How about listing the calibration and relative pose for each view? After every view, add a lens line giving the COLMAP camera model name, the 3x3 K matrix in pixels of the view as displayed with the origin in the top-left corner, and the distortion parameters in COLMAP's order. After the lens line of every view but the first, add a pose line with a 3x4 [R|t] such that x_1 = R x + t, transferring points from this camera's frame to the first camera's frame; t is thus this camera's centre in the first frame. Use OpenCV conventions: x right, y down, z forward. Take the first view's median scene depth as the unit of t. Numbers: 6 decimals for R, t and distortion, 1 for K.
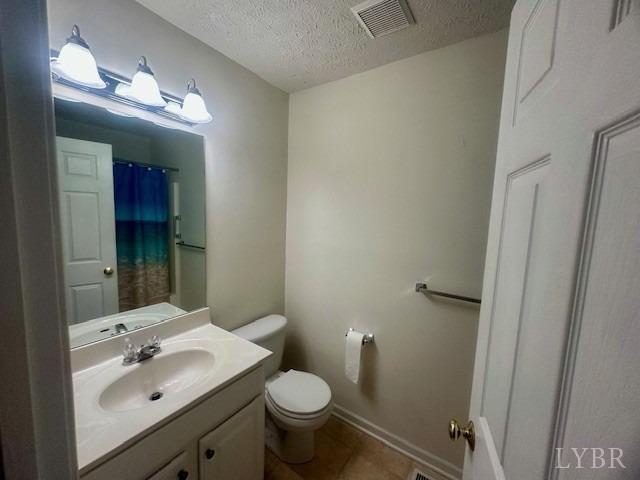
lens RADIAL K [[260.5, 0, 320.7], [0, 260.5, 240.3], [0, 0, 1]] dist [0.001508, 0.000023]
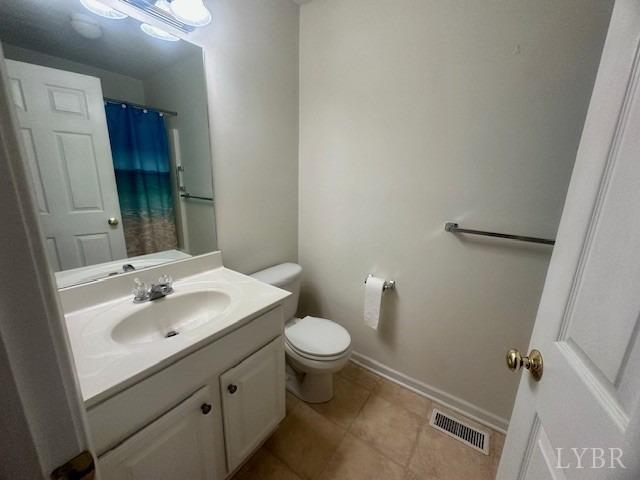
lens RADIAL K [[260.5, 0, 320.3], [0, 260.5, 241.1], [0, 0, 1]] dist [0.001508, 0.000023]
pose [[0.999772, -0.005753, -0.020580, -0.050518], [0.008460, 0.990953, 0.133942, 0.098927], [0.019623, -0.134085, 0.990776, 0.084237]]
